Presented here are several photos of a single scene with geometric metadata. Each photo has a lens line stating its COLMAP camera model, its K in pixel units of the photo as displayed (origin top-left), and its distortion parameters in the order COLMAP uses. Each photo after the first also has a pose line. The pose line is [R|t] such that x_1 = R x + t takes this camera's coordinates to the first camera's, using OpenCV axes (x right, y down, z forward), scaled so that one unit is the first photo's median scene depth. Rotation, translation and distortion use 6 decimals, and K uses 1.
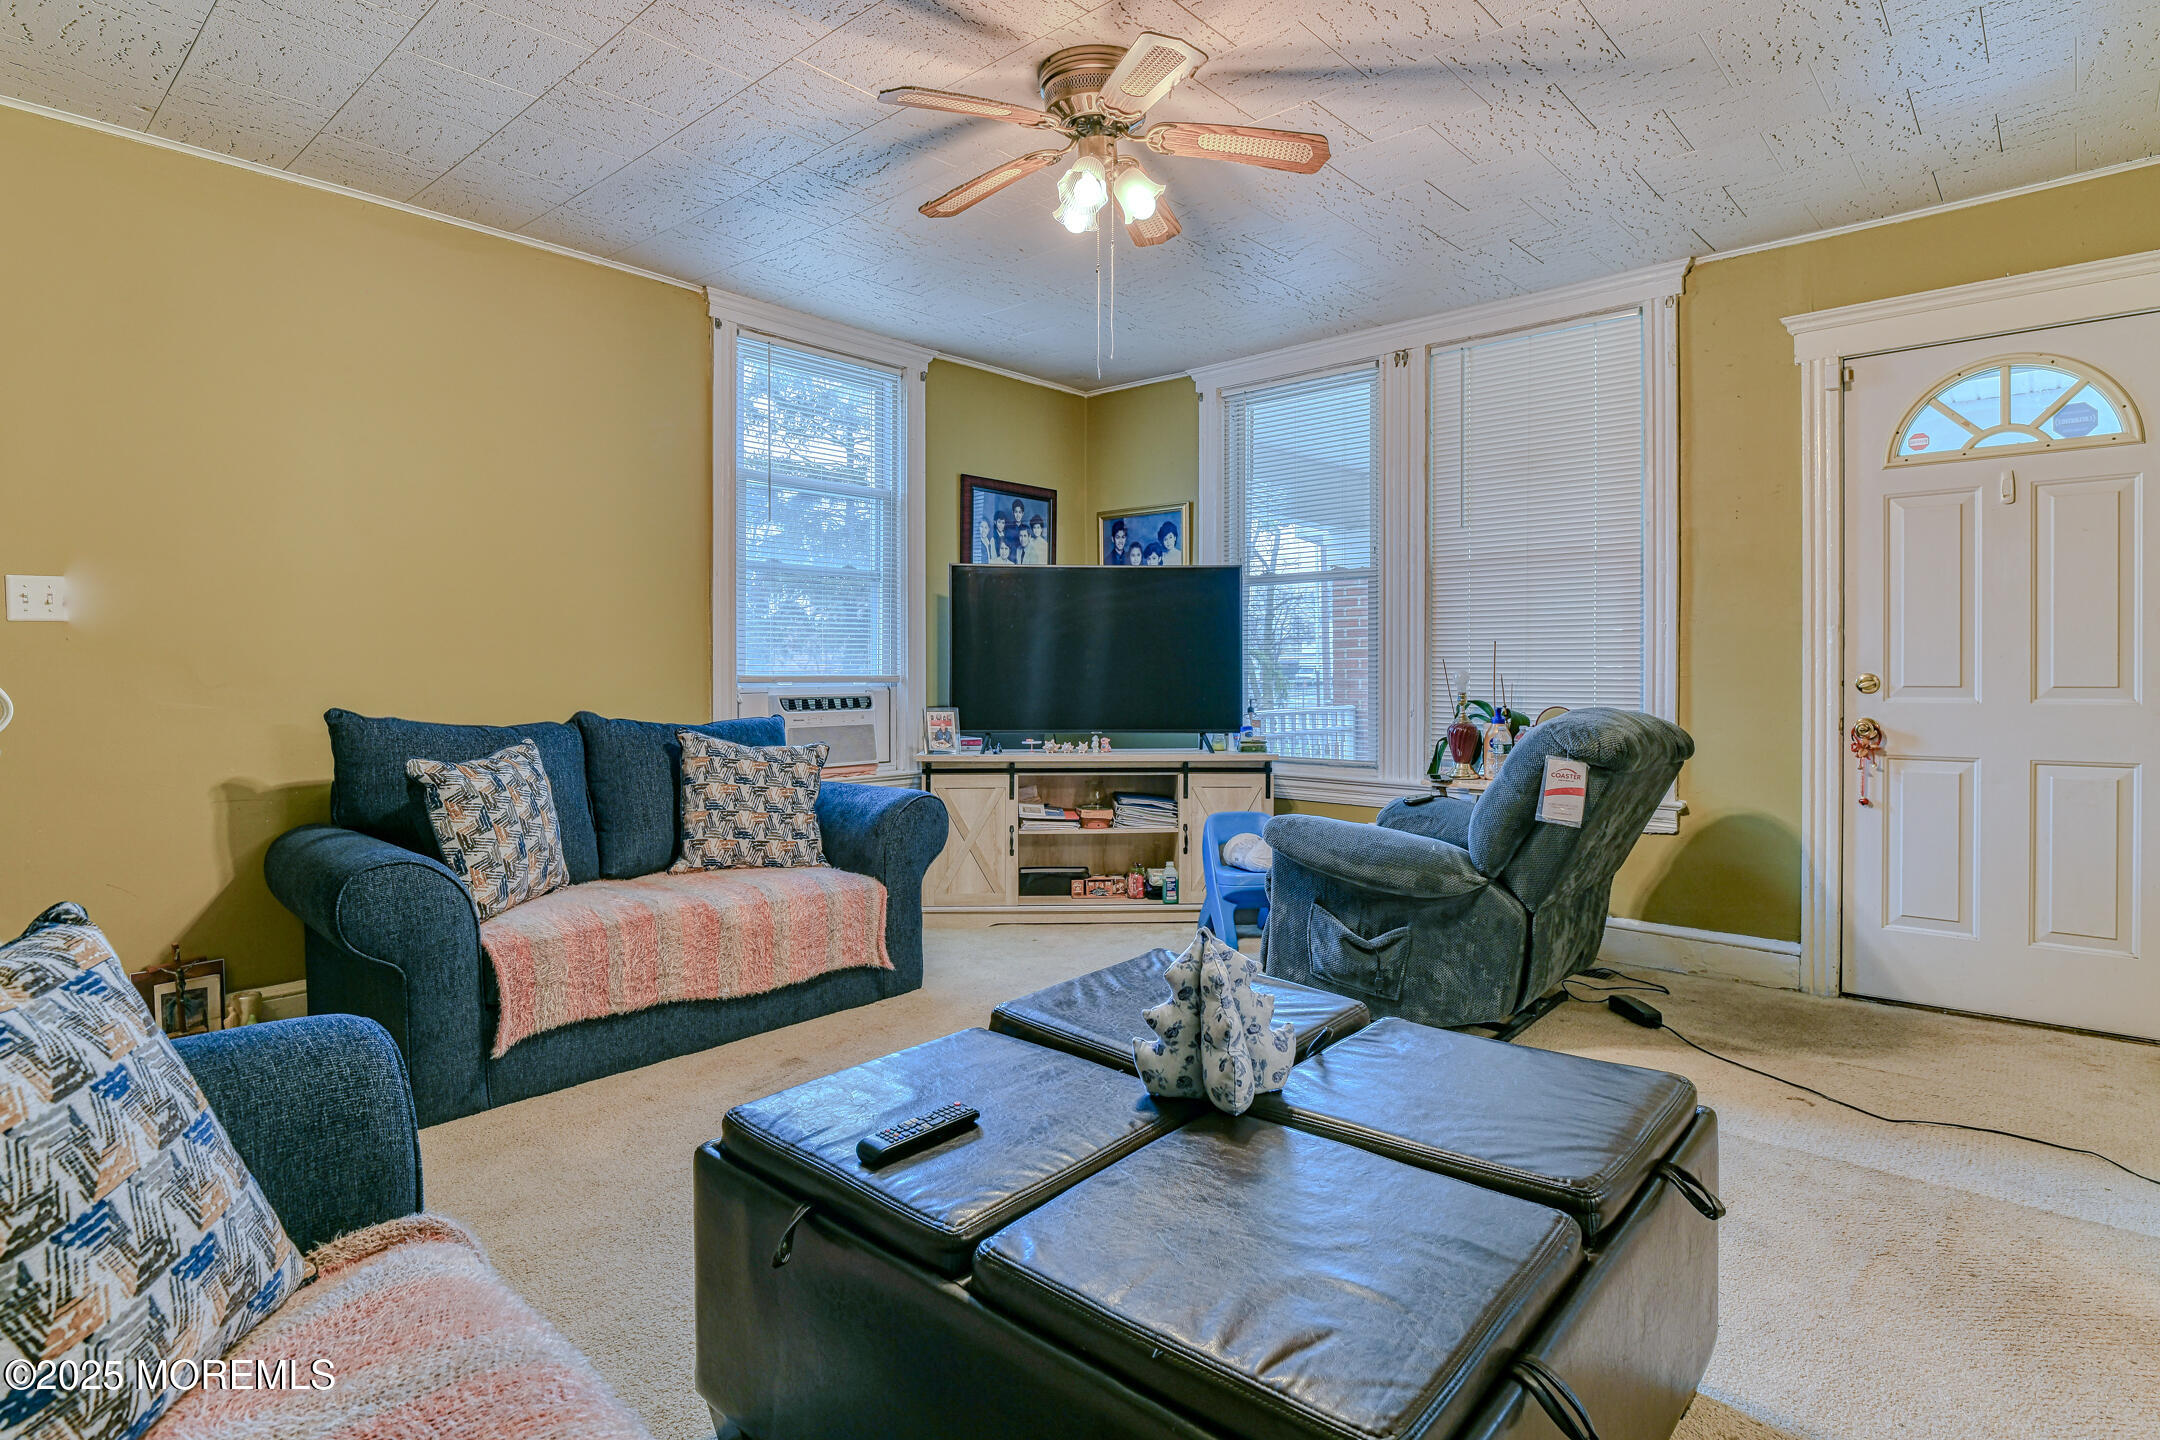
lens RADIAL K [[1086.5, 0, 1131.5], [0, 1086.5, 674.9], [0, 0, 1]] dist [0.000161, 0.000074]
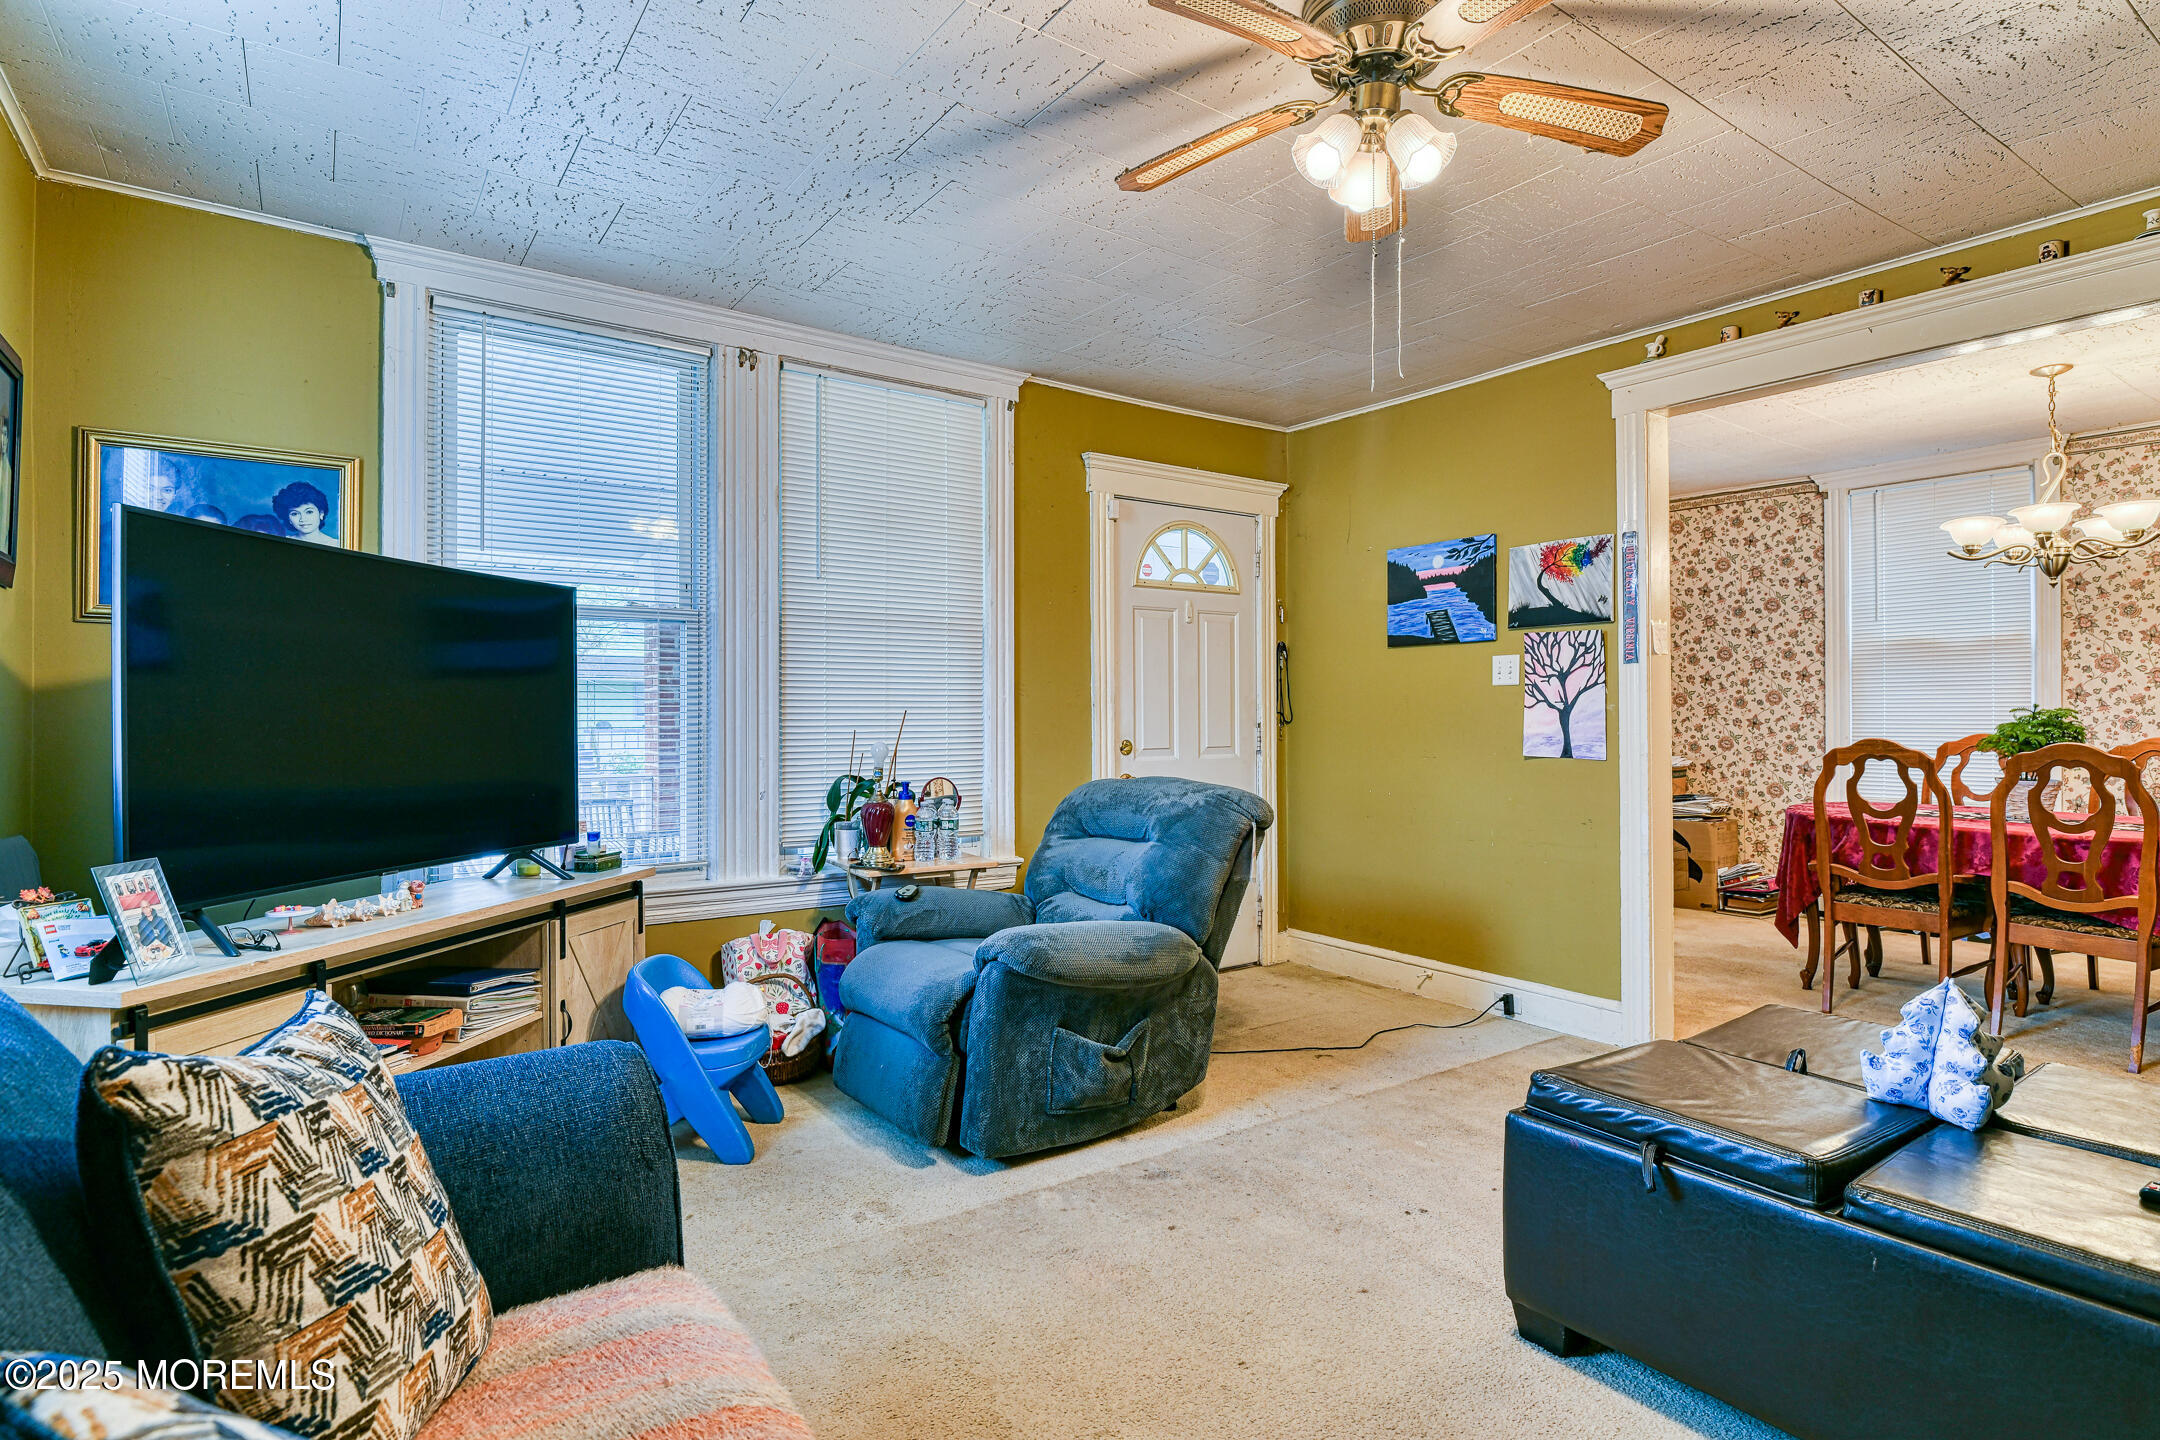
lens RADIAL K [[1072.2, 0, 1075.2], [0, 1072.2, 702.0], [0, 0, 1]] dist [-0.003008, -0.001907]
pose [[0.265652, 0.013934, 0.963968, -0.482664], [0.004701, 0.999865, -0.015748, -0.022007], [-0.964058, 0.008715, 0.265551, 0.584292]]
